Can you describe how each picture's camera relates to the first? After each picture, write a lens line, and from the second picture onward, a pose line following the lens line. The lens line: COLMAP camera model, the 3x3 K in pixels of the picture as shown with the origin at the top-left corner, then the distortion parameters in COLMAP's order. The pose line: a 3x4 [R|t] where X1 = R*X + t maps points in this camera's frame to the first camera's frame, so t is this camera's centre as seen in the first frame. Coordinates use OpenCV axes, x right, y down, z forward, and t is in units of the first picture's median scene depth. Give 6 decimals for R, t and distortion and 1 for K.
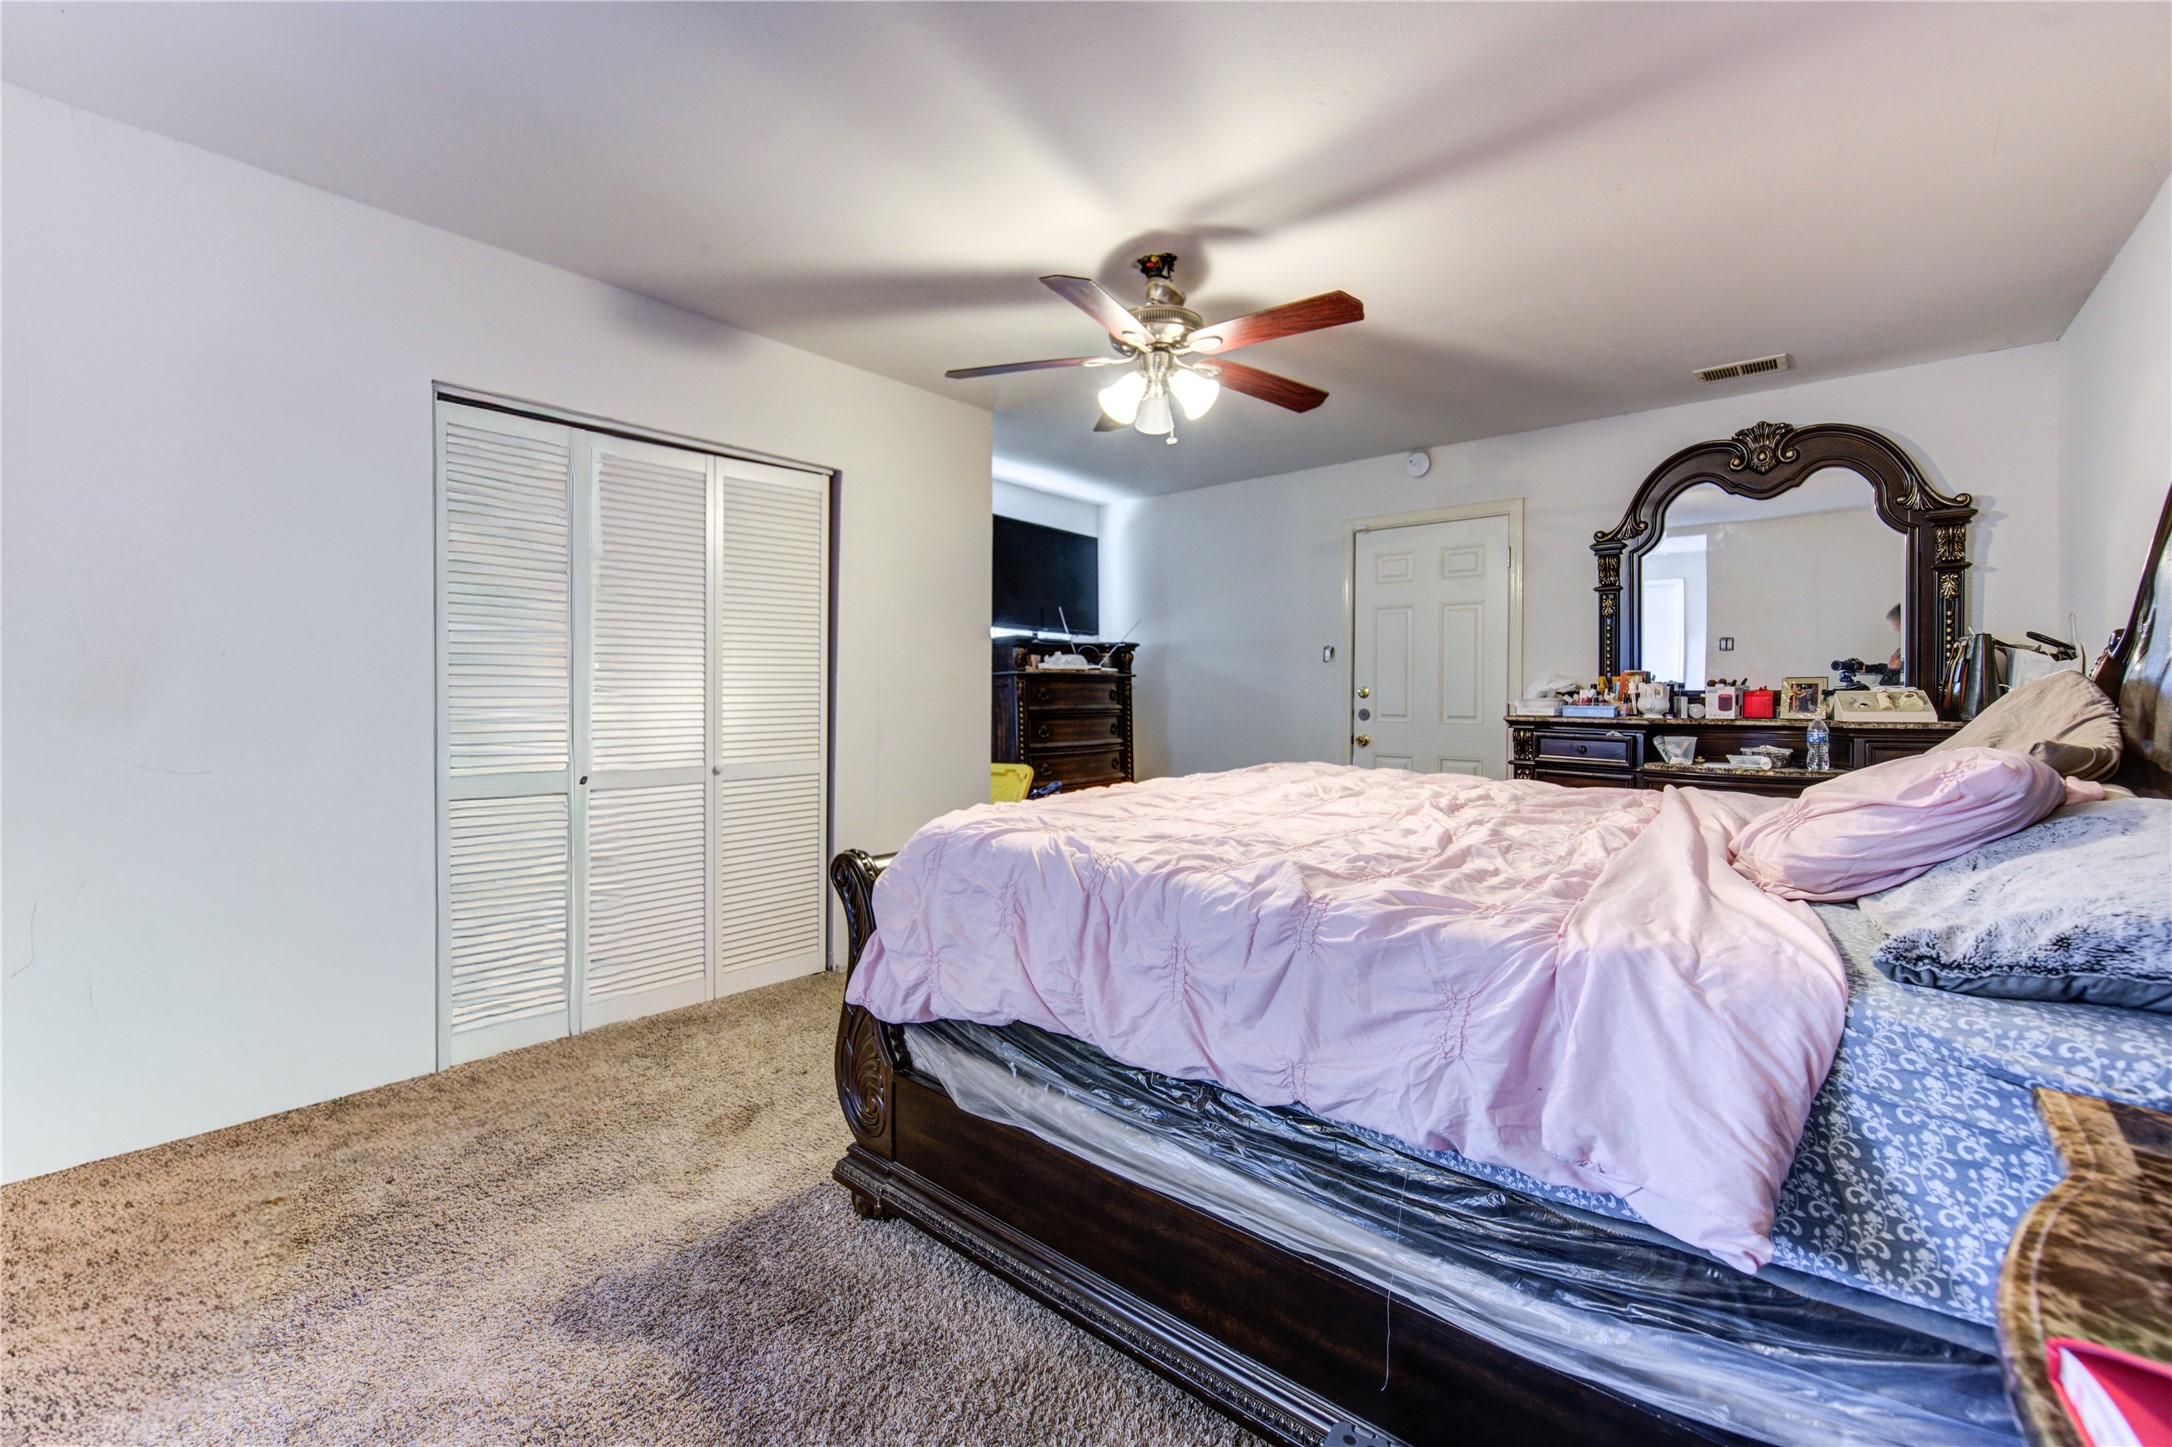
lens RADIAL K [[925.2, 0, 1092.9], [0, 925.2, 701.1], [0, 0, 1]] dist [0.001175, 0.000169]
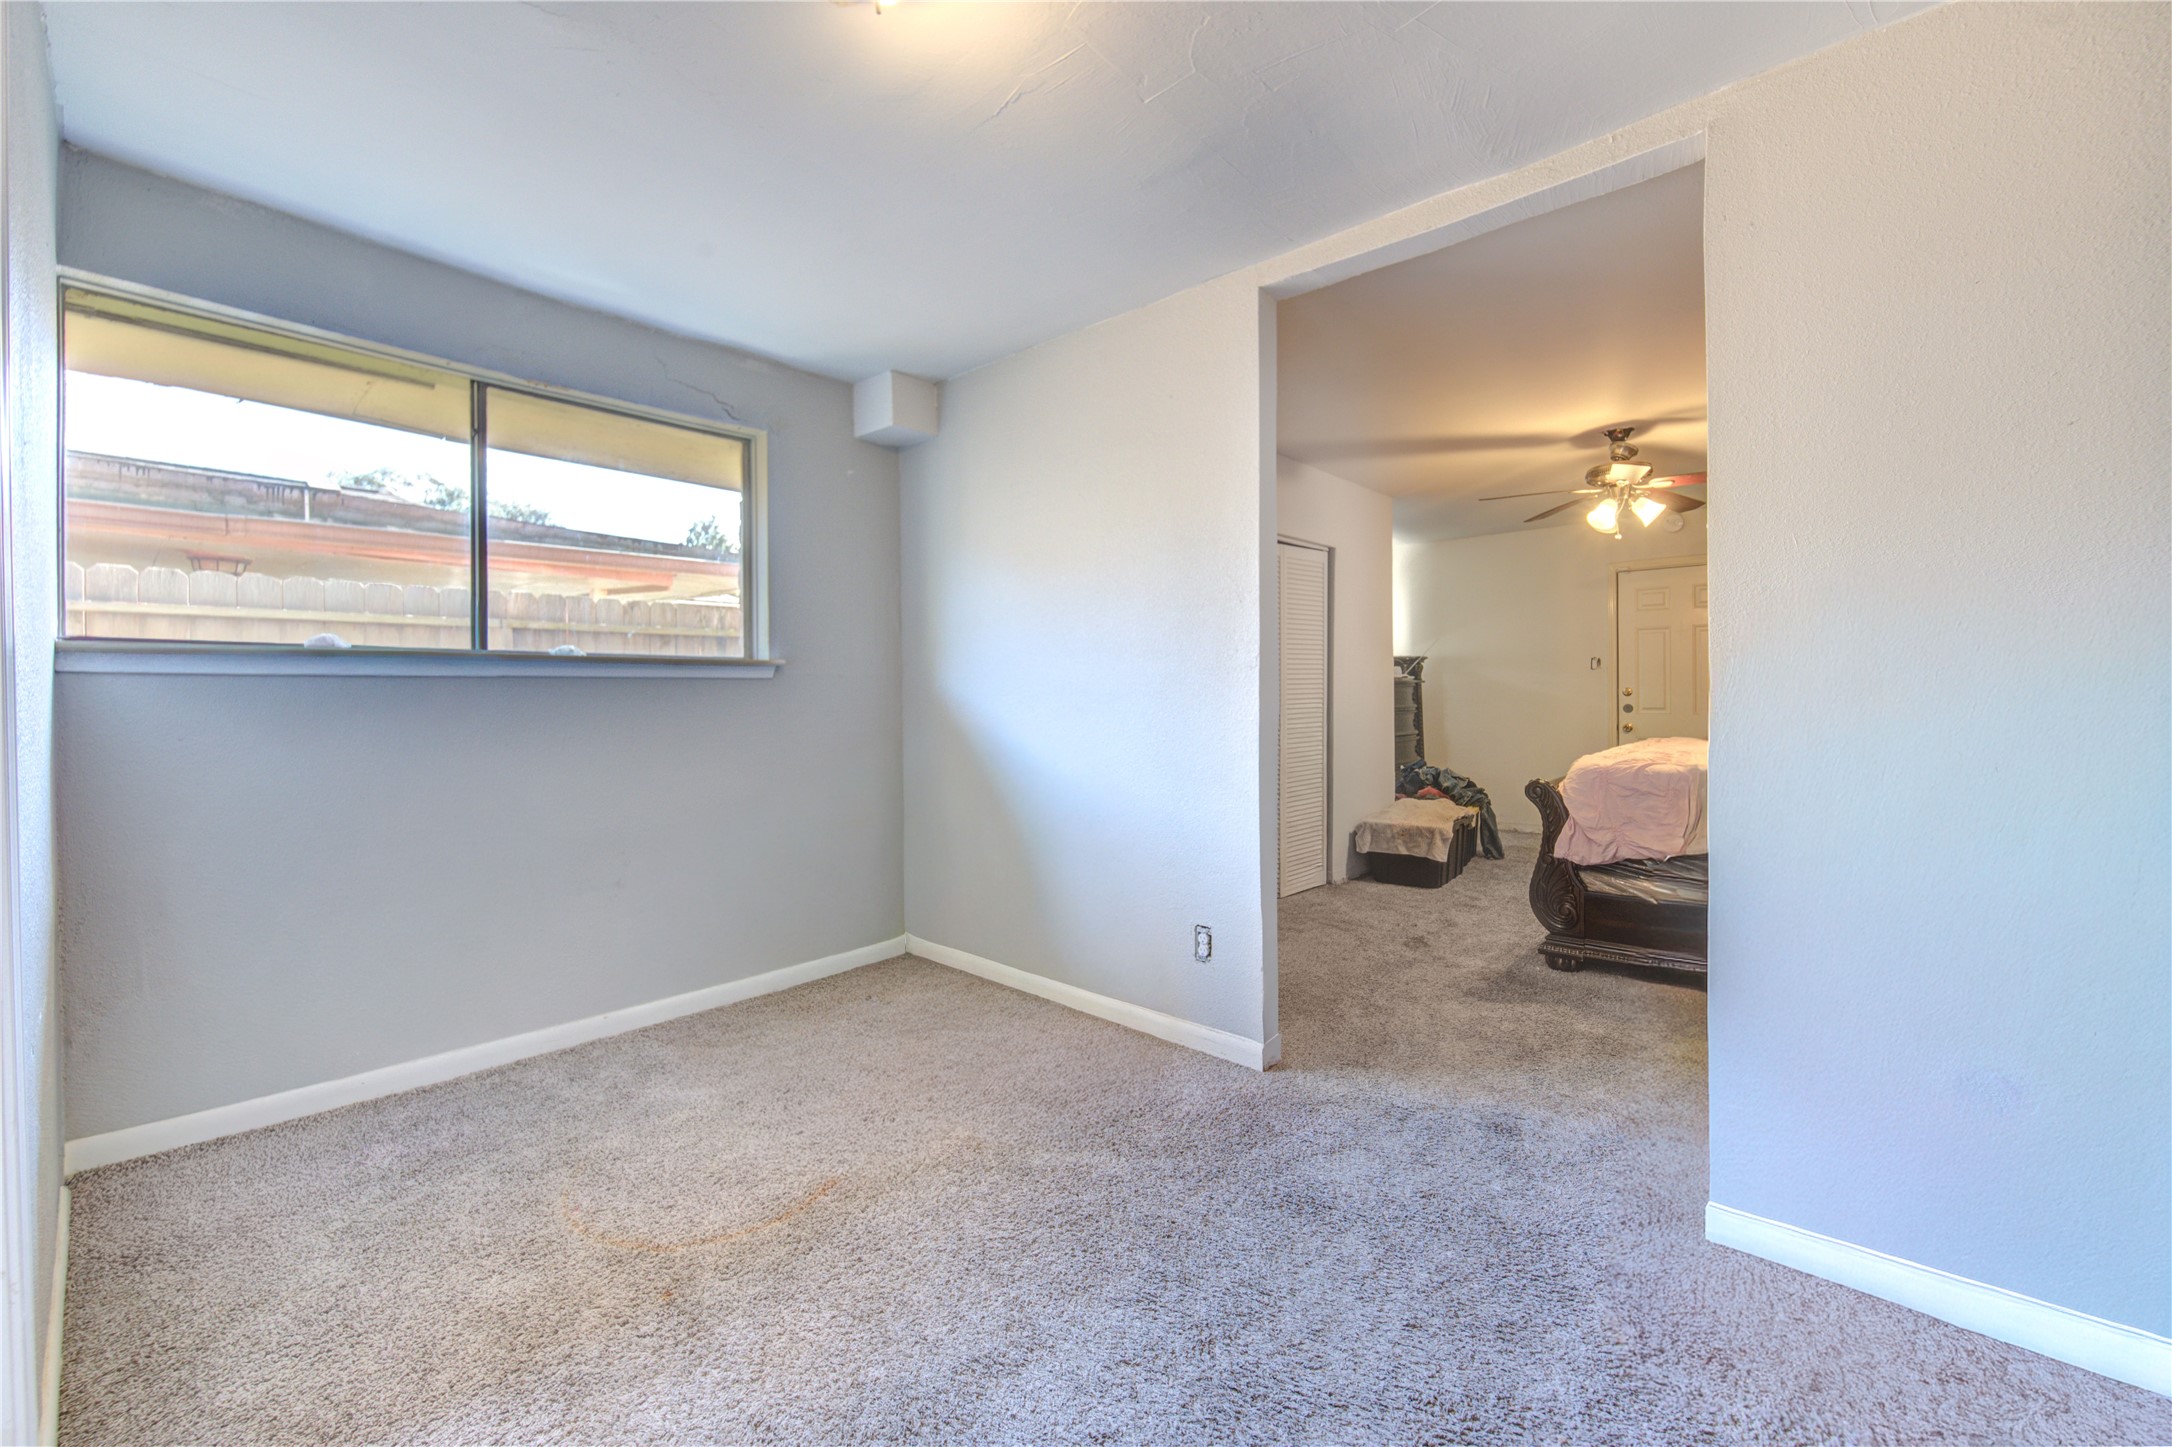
lens RADIAL K [[940.1, 0, 1091.9], [0, 940.1, 692.6], [0, 0, 1]] dist [-0.000164, 0.000017]
pose [[0.999754, -0.013889, -0.017287, -0.642190], [0.013629, 0.999793, -0.015089, 0.002439], [0.017493, 0.014850, 0.999737, -0.520524]]
